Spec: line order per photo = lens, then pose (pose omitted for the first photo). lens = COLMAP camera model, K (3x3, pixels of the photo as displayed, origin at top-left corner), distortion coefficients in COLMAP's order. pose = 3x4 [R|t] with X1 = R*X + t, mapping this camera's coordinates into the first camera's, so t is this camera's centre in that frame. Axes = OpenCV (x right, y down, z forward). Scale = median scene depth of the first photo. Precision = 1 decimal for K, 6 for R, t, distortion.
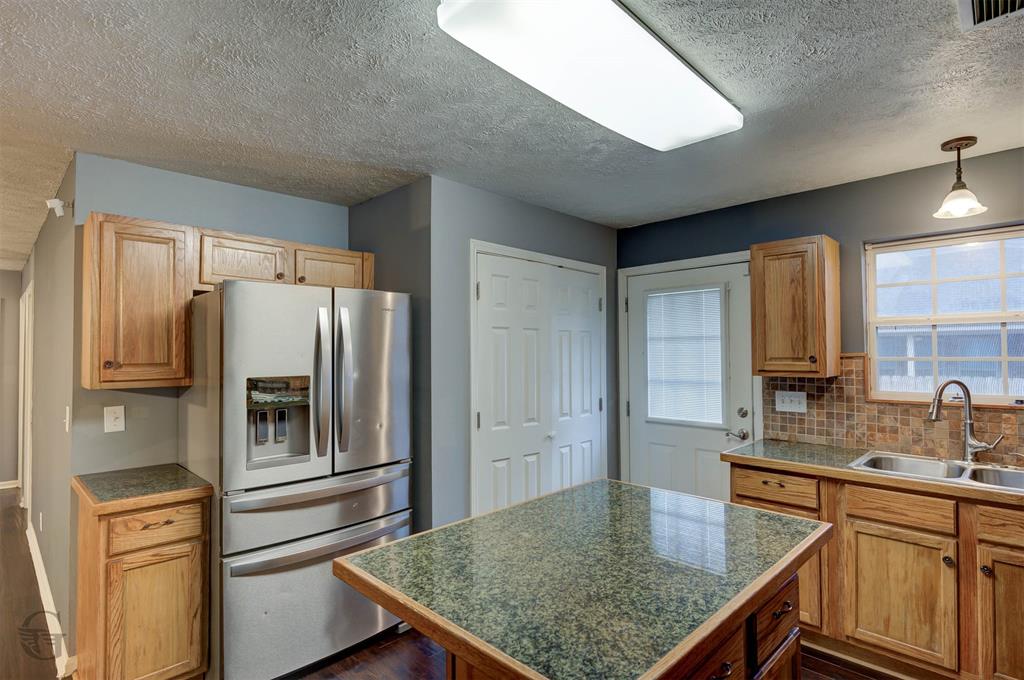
lens RADIAL K [[532.8, 0, 507.0], [0, 532.8, 342.6], [0, 0, 1]] dist [0.006409, 0.001038]
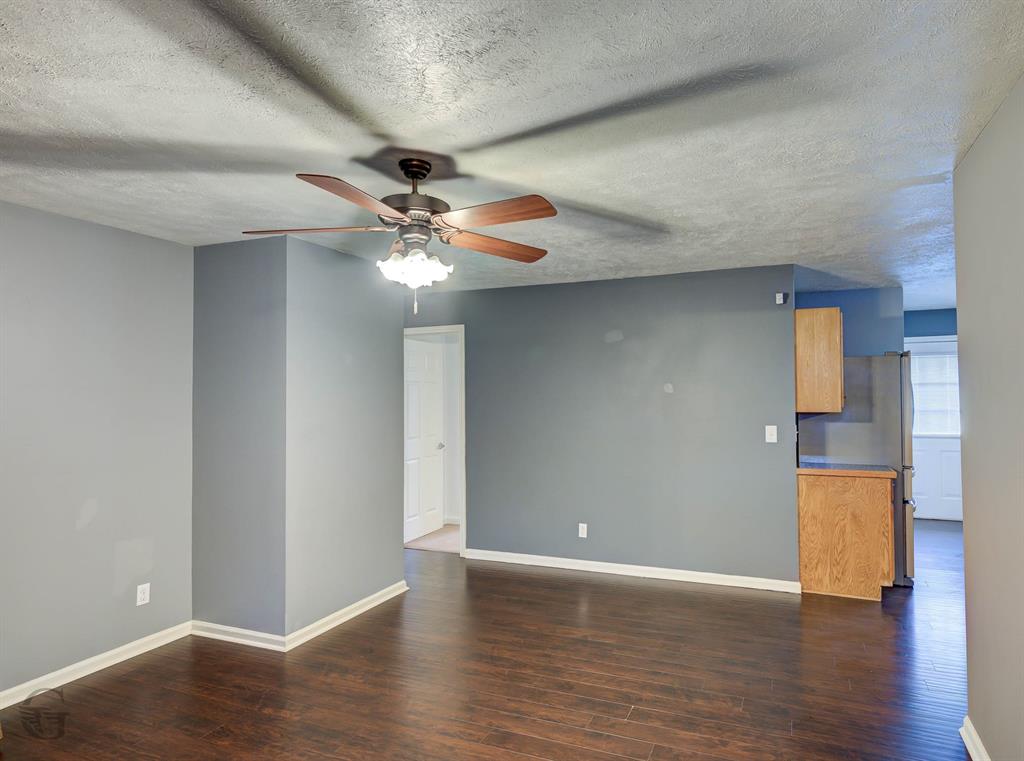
lens RADIAL K [[563.3, 0, 510.8], [0, 563.3, 380.5], [0, 0, 1]] dist [0.000684, -0.000867]
pose [[0.947107, 0.004754, 0.320882, -1.756987], [-0.001715, 0.999951, -0.009754, -0.002178], [-0.320913, 0.008688, 0.947069, -0.309335]]
